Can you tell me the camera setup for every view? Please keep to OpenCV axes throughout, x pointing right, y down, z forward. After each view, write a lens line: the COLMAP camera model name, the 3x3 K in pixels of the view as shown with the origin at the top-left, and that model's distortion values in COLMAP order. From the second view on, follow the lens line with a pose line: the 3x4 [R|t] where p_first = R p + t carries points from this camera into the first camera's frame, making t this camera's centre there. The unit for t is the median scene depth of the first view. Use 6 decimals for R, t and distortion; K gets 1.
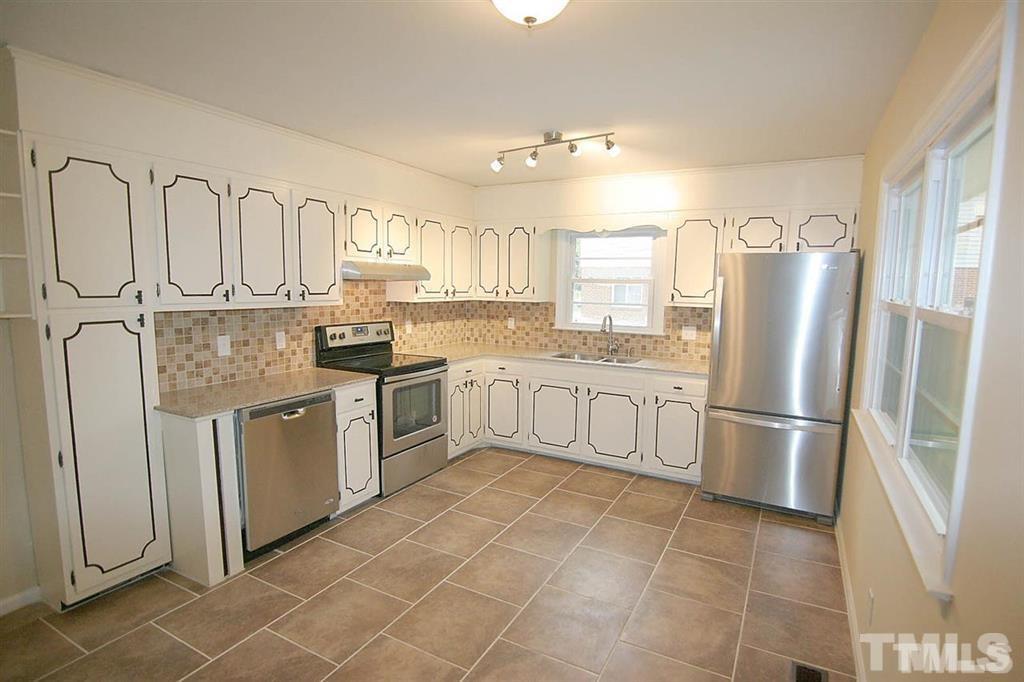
lens RADIAL K [[521.2, 0, 517.9], [0, 521.2, 347.6], [0, 0, 1]] dist [0.000619, -0.015152]
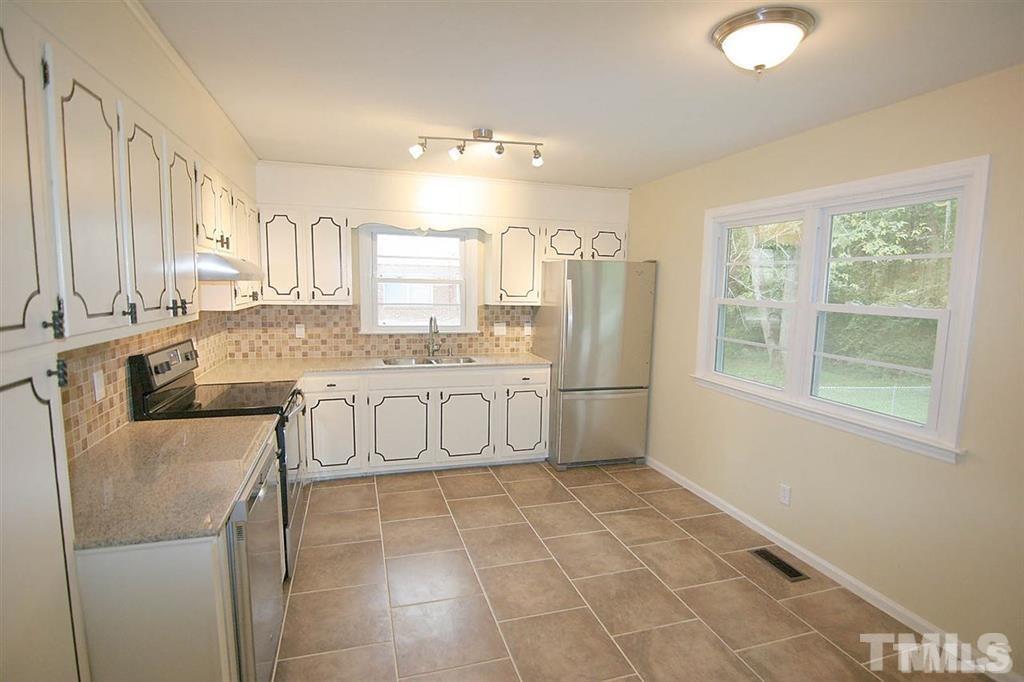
lens RADIAL K [[521.2, 0, 517.9], [0, 521.2, 347.6], [0, 0, 1]] dist [0.000619, -0.015152]
pose [[0.699505, -0.088593, 0.709115, -0.474706], [0.080686, 0.995732, 0.044808, -0.039018], [-0.710058, 0.025872, 0.703668, 0.225140]]
